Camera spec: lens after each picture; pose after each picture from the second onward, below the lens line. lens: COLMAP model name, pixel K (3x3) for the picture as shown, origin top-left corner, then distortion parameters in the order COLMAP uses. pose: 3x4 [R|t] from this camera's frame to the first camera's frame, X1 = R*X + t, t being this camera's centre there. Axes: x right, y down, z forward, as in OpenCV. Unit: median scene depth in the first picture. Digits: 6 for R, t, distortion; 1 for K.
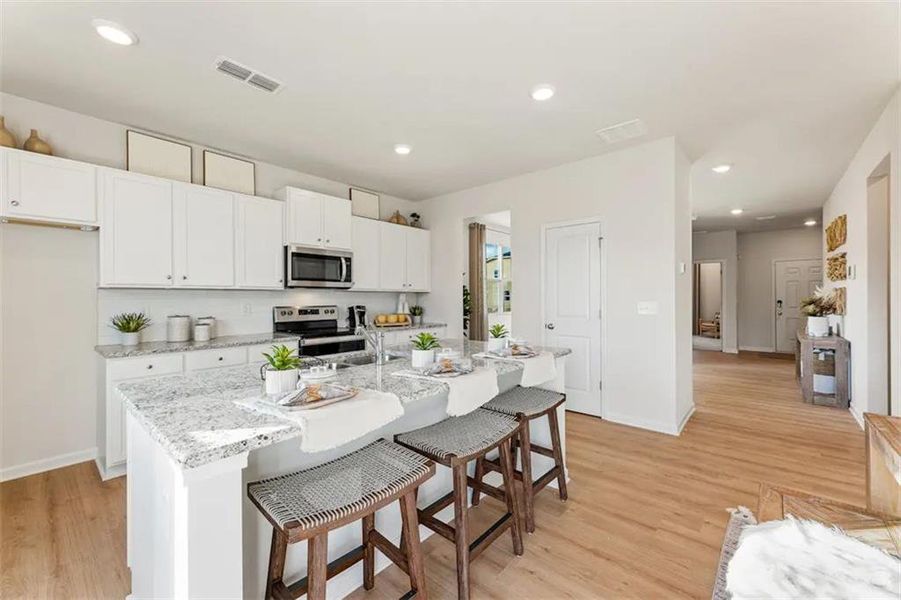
lens RADIAL K [[359.5, 0, 448.5], [0, 359.5, 296.8], [0, 0, 1]] dist [-0.005860, -0.000045]
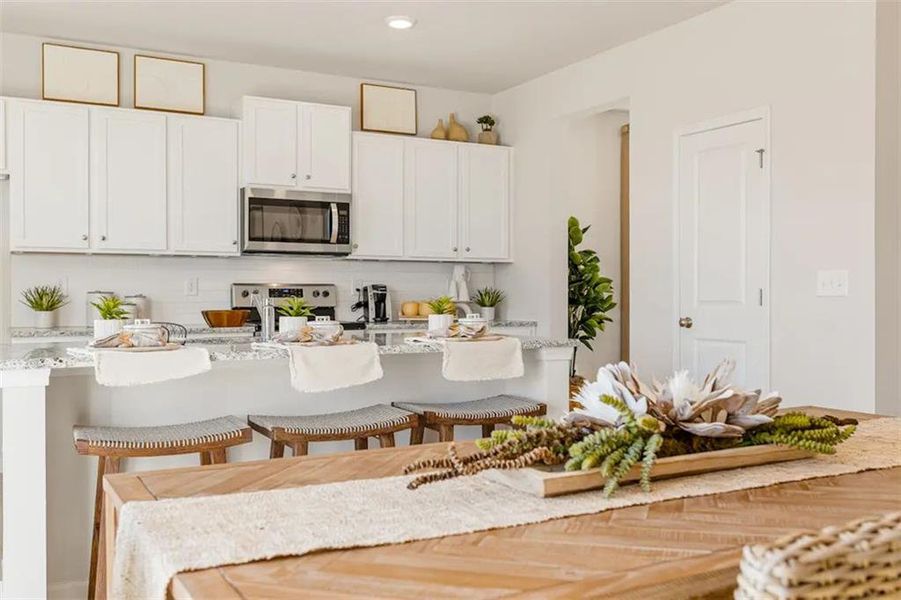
lens RADIAL K [[843.9, 0, 453.7], [0, 843.9, 298.2], [0, 0, 1]] dist [-0.017171, 0.000000]
pose [[0.938865, 0.006522, -0.344225, 0.387827], [-0.003621, 0.999952, 0.009069, 0.037298], [0.344268, -0.007268, 0.938843, -0.268993]]
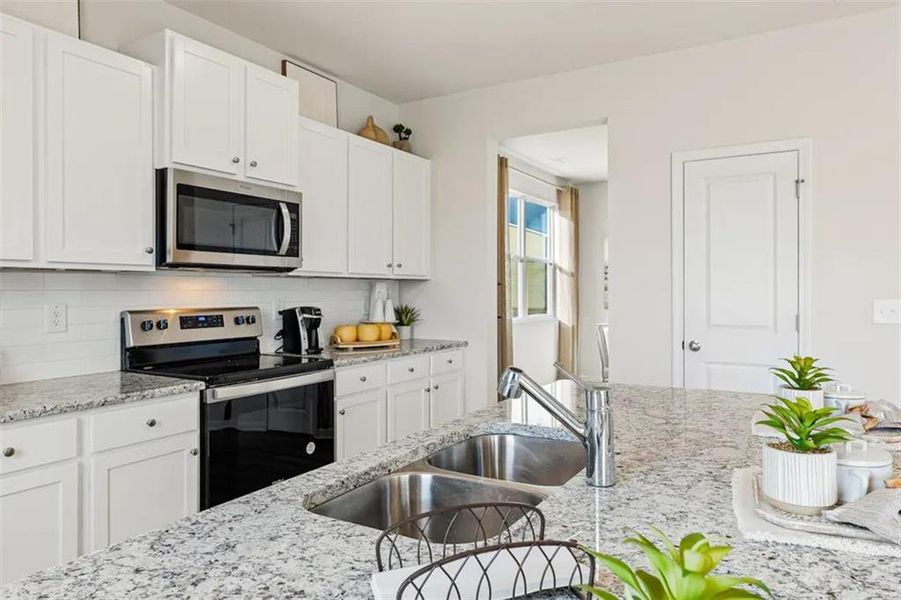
lens RADIAL K [[584.0, 0, 477.0], [0, 584.0, 285.4], [0, 0, 1]] dist [-0.000388, -0.004307]
pose [[0.978799, 0.004857, 0.204768, -0.204385], [-0.003719, 0.999975, -0.005939, -0.000276], [-0.204792, 0.005052, 0.978793, 0.218662]]
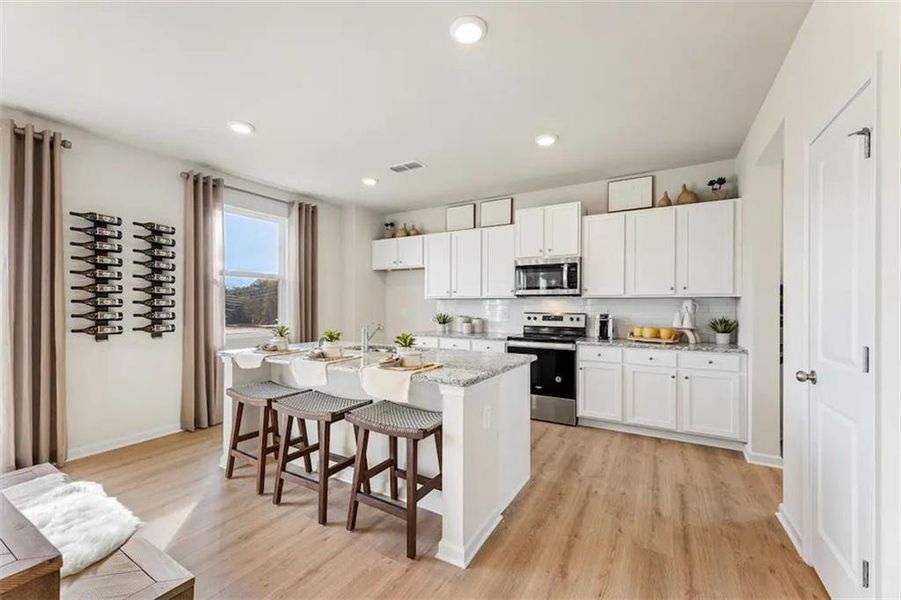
lens RADIAL K [[365.3, 0, 451.0], [0, 365.3, 303.1], [0, 0, 1]] dist [0.002592, -0.000562]
pose [[0.187349, -0.000573, -0.982293, 0.622497], [0.000870, 1.000000, -0.000417, -0.002758], [0.982293, -0.000777, 0.187349, 0.508267]]
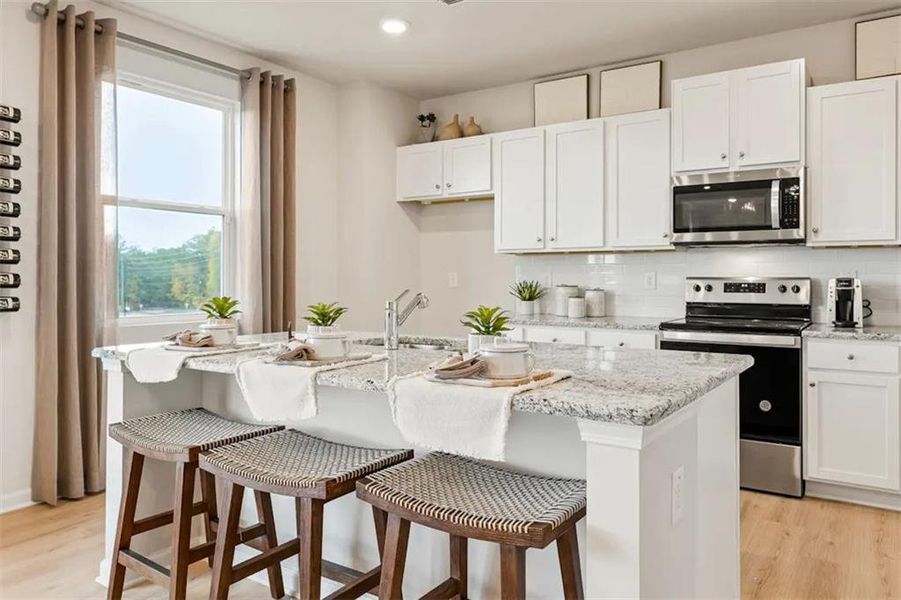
lens RADIAL K [[622.6, 0, 509.1], [0, 622.6, 270.4], [0, 0, 1]] dist [0.003893, -0.000482]
pose [[0.168618, -0.005793, -0.985664, 0.499188], [0.002654, 0.999982, -0.005423, 0.019829], [0.985678, -0.001702, 0.168631, 0.487867]]
